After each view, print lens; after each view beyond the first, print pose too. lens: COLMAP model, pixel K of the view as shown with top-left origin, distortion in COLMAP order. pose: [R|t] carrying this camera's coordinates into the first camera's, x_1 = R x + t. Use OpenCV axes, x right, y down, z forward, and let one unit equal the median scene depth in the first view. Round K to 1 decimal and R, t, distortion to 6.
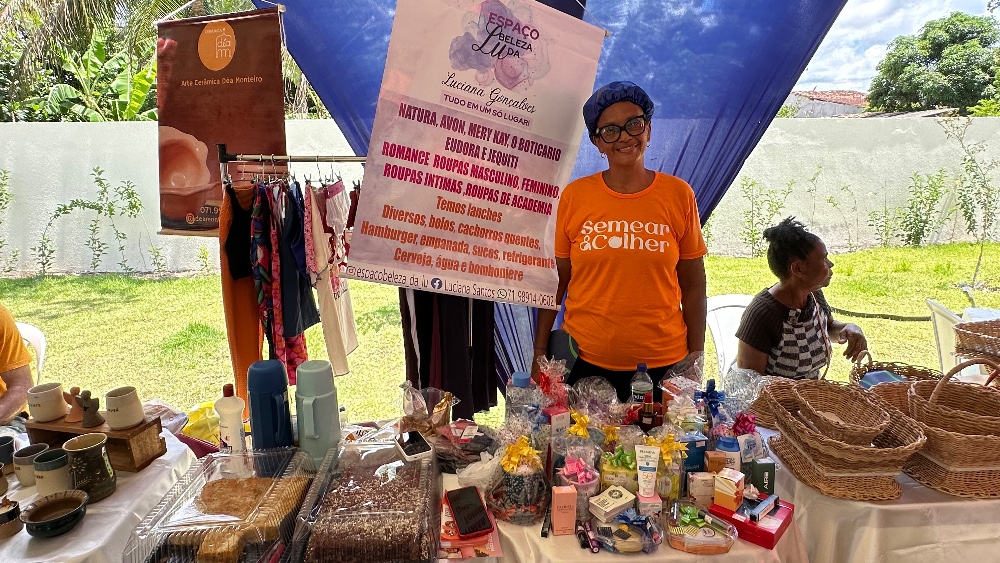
lens RADIAL K [[572.0, 0, 496.7], [0, 572.0, 282.5], [0, 0, 1]] dist [-0.001708, 0.001084]
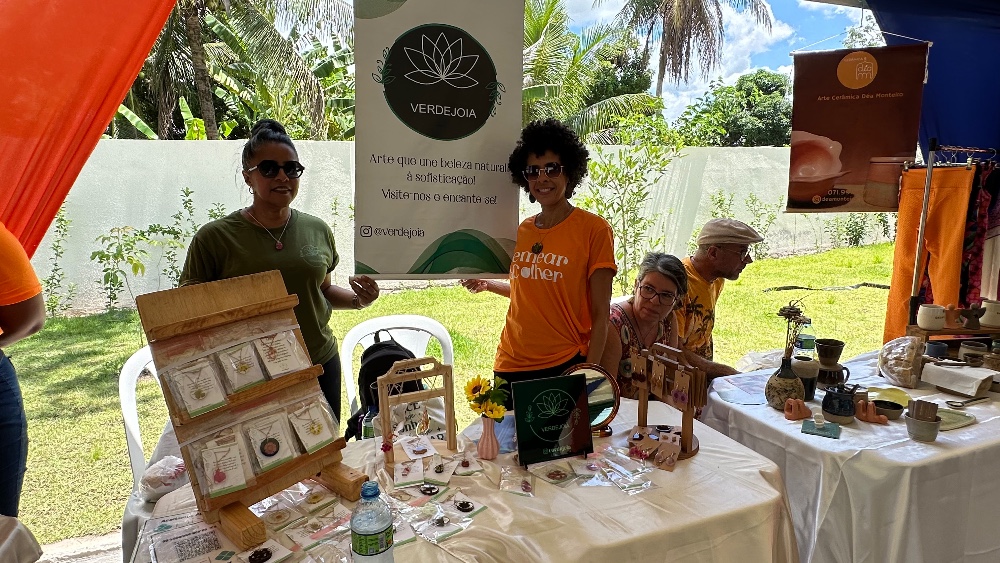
lens RADIAL K [[572.0, 0, 502.9], [0, 572.0, 277.0], [0, 0, 1]] dist [-0.001708, 0.001084]
pose [[0.959930, -0.049834, 0.275773, -1.765982], [0.067549, 0.996193, -0.055112, 0.096532], [-0.271976, 0.071532, 0.959642, -0.042486]]
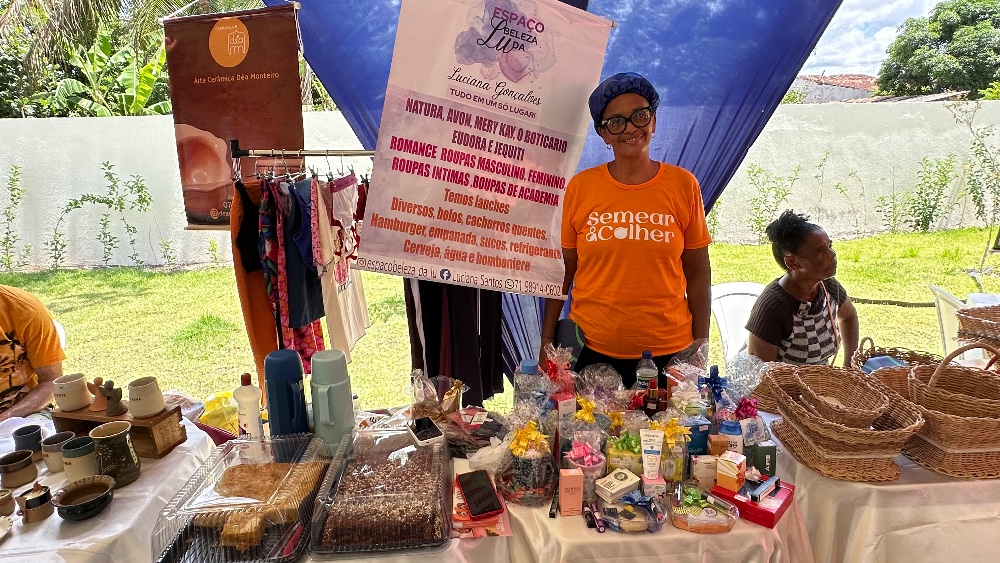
lens RADIAL K [[572.0, 0, 496.9], [0, 572.0, 282.5], [0, 0, 1]] dist [-0.001708, 0.001084]
pose [[0.999896, -0.009119, -0.011130, -0.001462], [0.009318, 0.999796, 0.017928, -0.001176], [0.010964, -0.018030, 0.999777, -0.021705]]
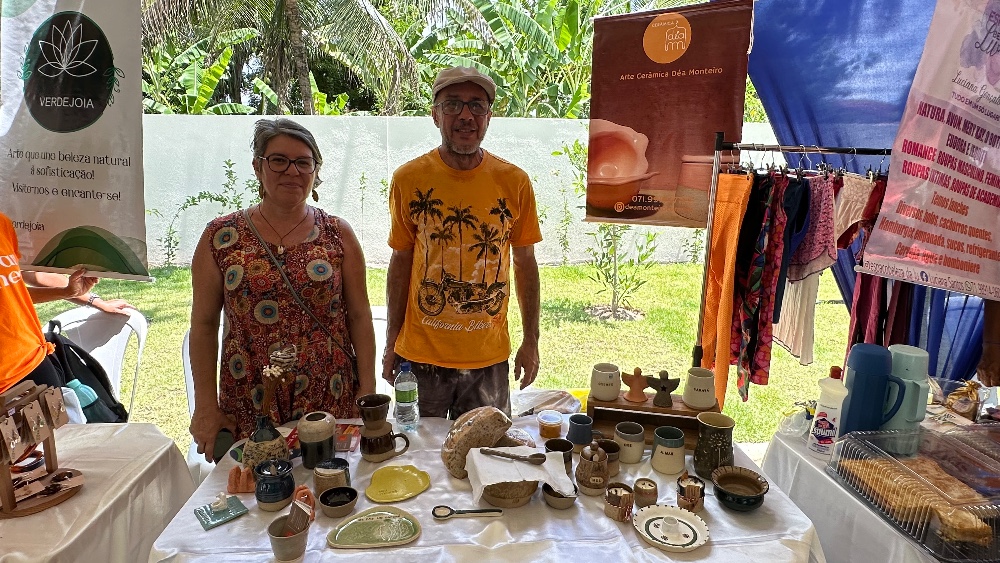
lens RADIAL K [[572.0, 0, 500.3], [0, 572.0, 275.0], [0, 0, 1]] dist [-0.001708, 0.001084]
pose [[0.999826, 0.018489, 0.002585, -0.825891], [-0.018444, 0.999694, -0.016454, 0.032862], [-0.002888, 0.016404, 0.999861, -0.015853]]
